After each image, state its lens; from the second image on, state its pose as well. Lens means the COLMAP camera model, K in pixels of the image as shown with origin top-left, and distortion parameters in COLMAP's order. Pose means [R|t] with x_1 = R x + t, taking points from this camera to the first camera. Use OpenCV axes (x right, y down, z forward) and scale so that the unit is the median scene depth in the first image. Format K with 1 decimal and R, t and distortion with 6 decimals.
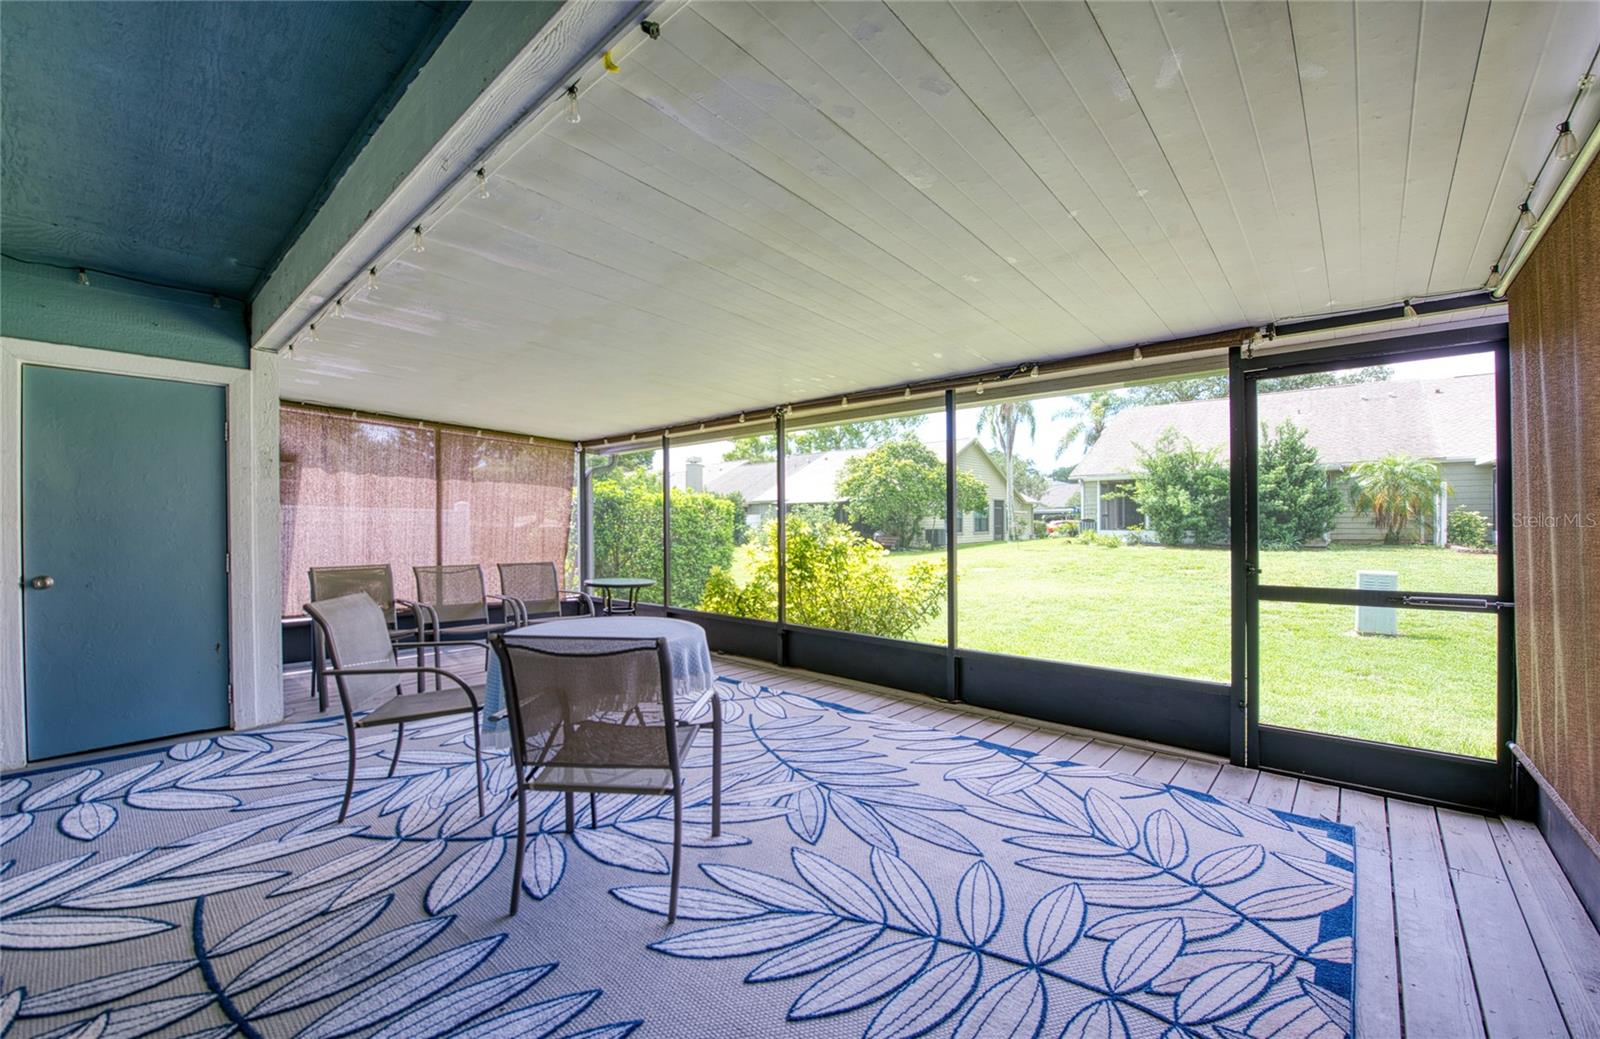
lens RADIAL K [[647.4, 0, 800.3], [0, 647.4, 519.9], [0, 0, 1]] dist [0.001430, -0.001548]
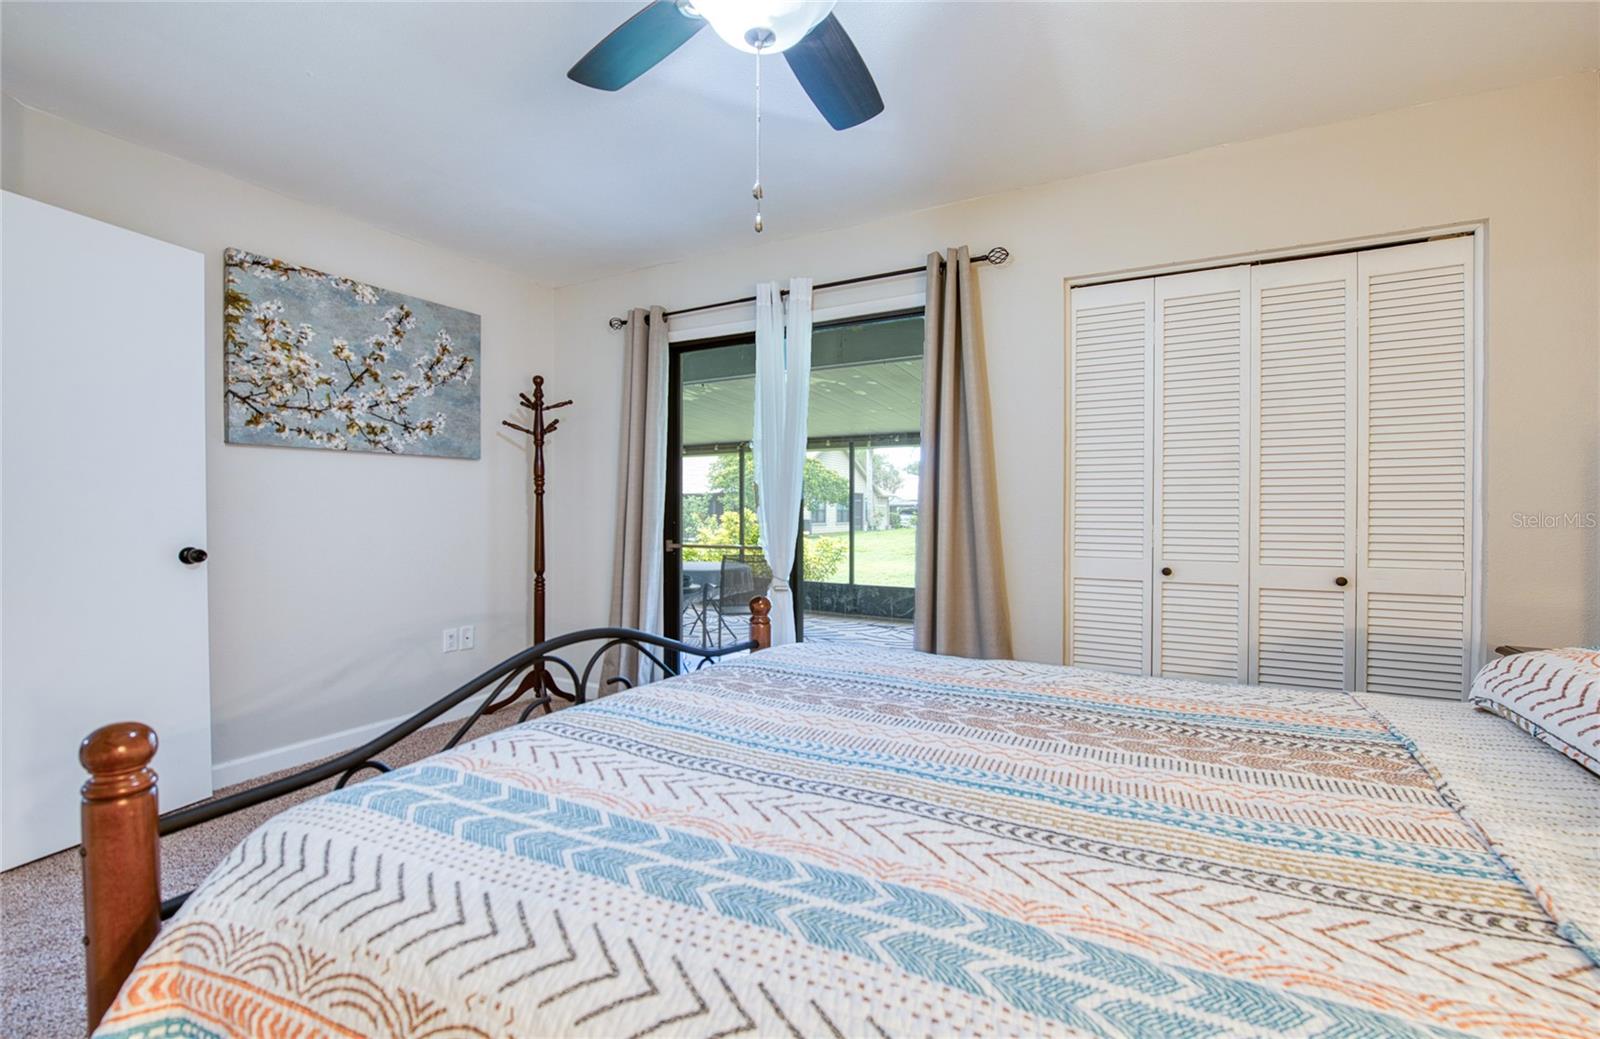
lens RADIAL K [[676.1, 0, 789.9], [0, 676.1, 520.0], [0, 0, 1]] dist [-0.011381, -0.003103]
pose [[0.979741, 0.005480, 0.200192, -0.310696], [-0.008498, 0.999863, 0.014219, -0.009382], [-0.200087, -0.015632, 0.979654, -0.813921]]
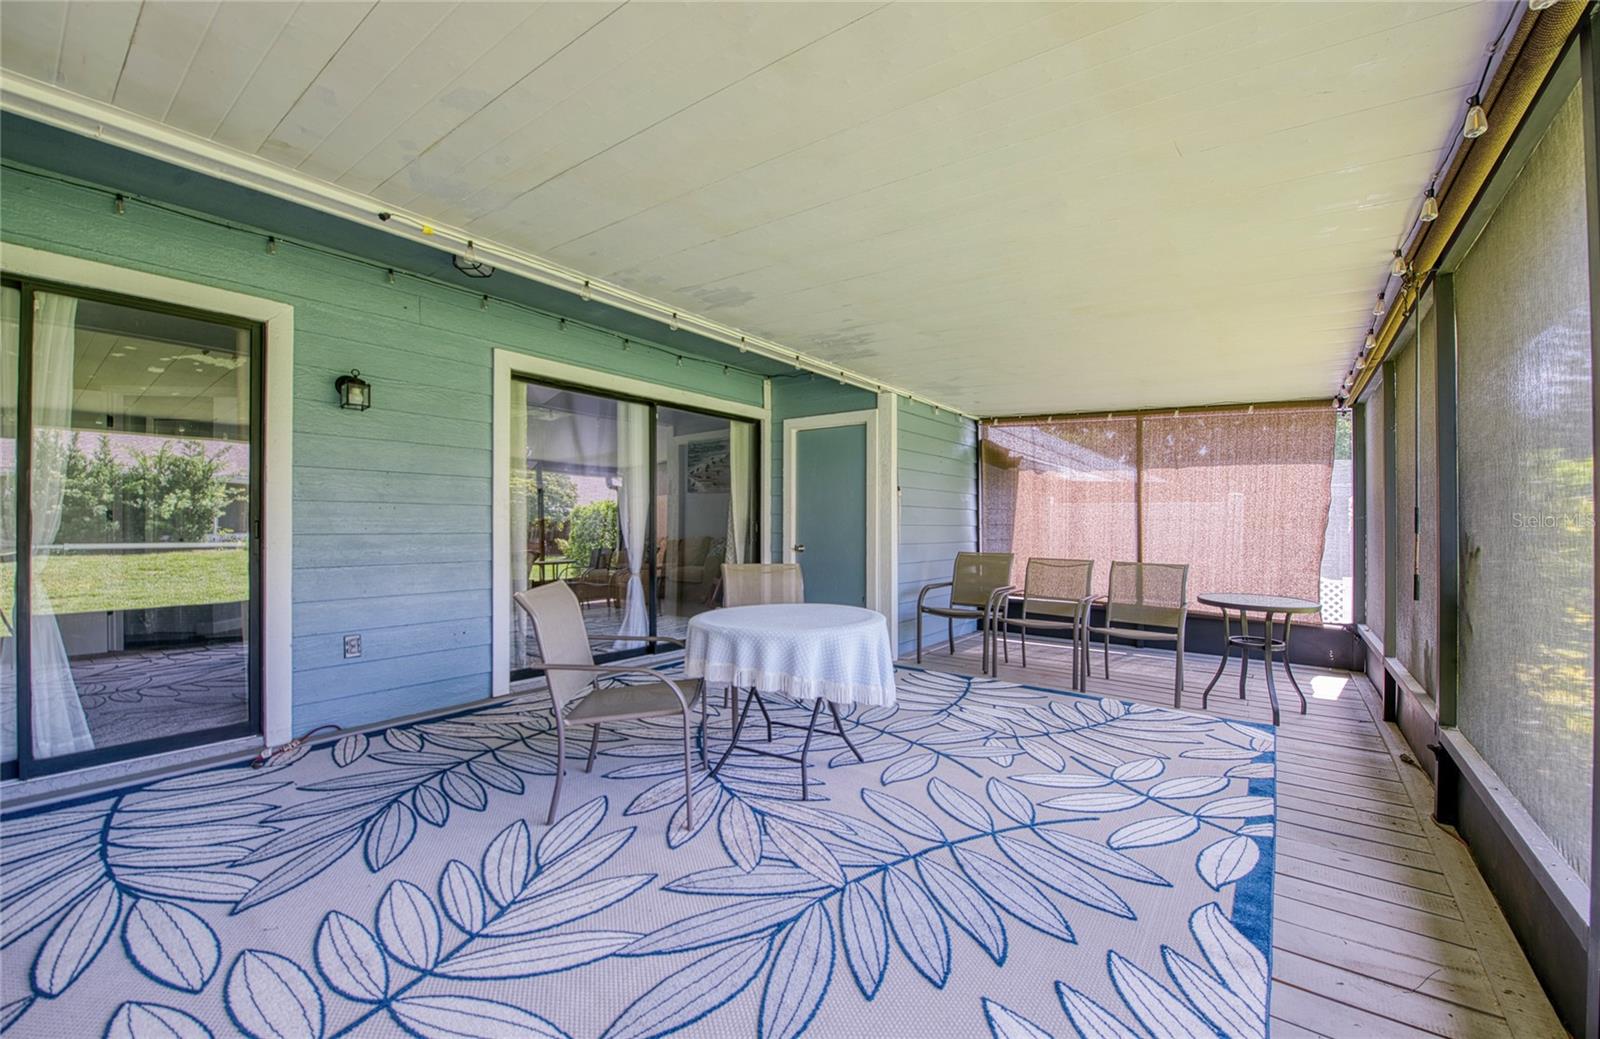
lens RADIAL K [[647.4, 0, 797.7], [0, 647.4, 525.3], [0, 0, 1]] dist [0.001430, -0.001548]
pose [[0.066378, 0.007657, -0.997765, 0.482989], [0.004533, 0.999958, 0.007975, 0.011283], [0.997784, -0.005053, 0.066341, 0.620821]]
